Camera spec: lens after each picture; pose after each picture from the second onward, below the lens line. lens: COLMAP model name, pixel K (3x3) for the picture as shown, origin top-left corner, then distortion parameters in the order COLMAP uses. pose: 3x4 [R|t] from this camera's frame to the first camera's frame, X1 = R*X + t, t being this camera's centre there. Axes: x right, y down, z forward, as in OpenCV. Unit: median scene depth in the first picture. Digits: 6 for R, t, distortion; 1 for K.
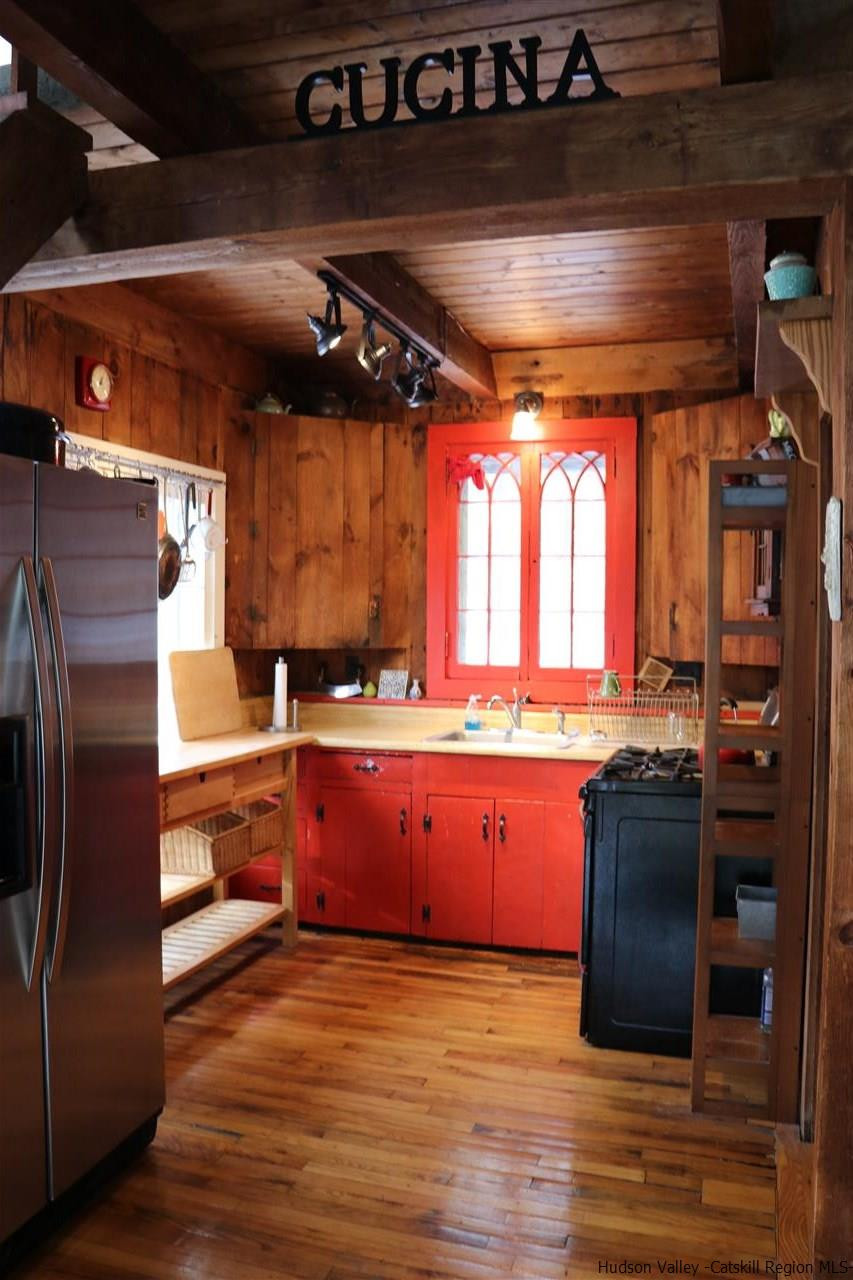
lens RADIAL K [[1039.6, 0, 424.7], [0, 1039.6, 635.8], [0, 0, 1]] dist [-0.136485, 0.075206]
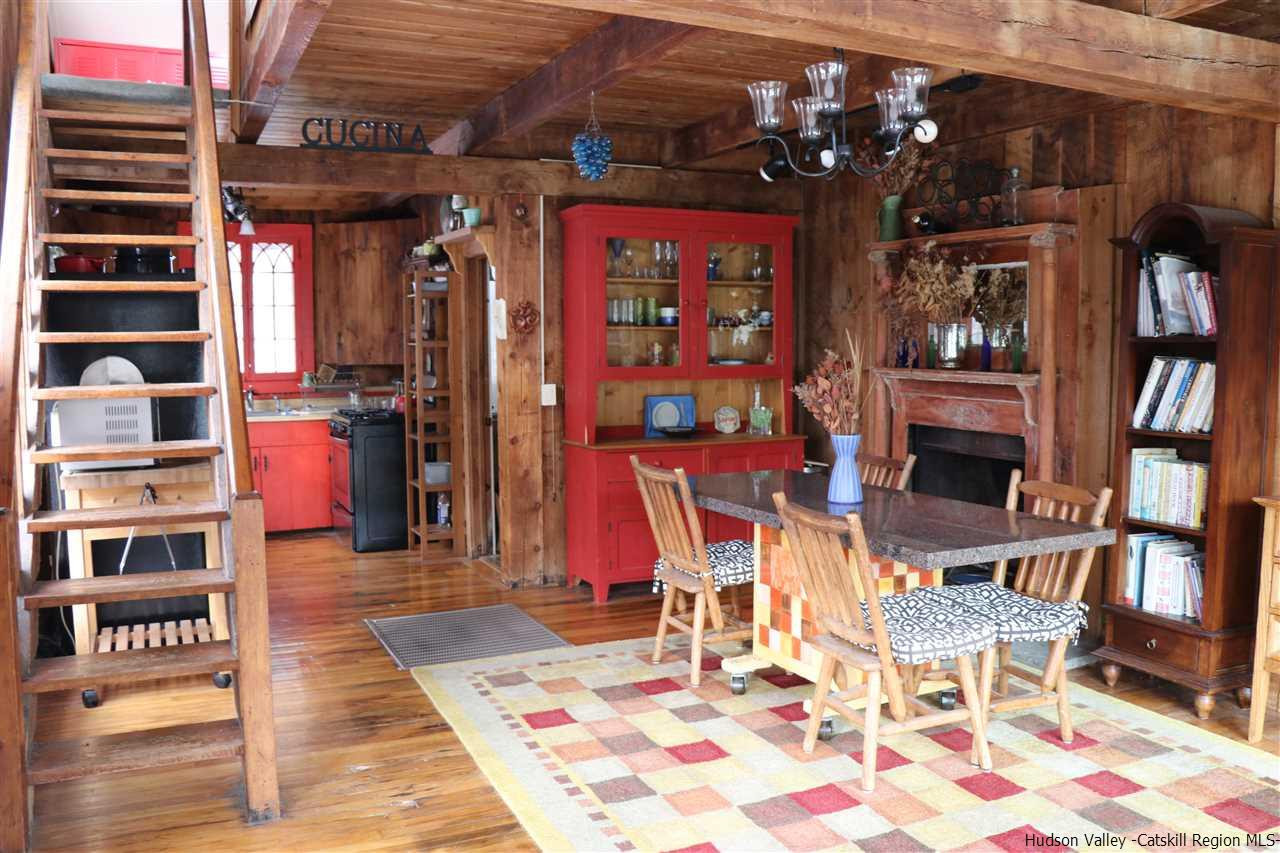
lens RADIAL K [[1039.6, 0, 635.6], [0, 1039.6, 422.3], [0, 0, 1]] dist [-0.136485, 0.075206]
pose [[0.727414, -0.073374, 0.682265, -0.614897], [0.030548, 0.996744, 0.074625, 0.005878], [-0.685518, -0.033442, 0.727287, -0.652713]]
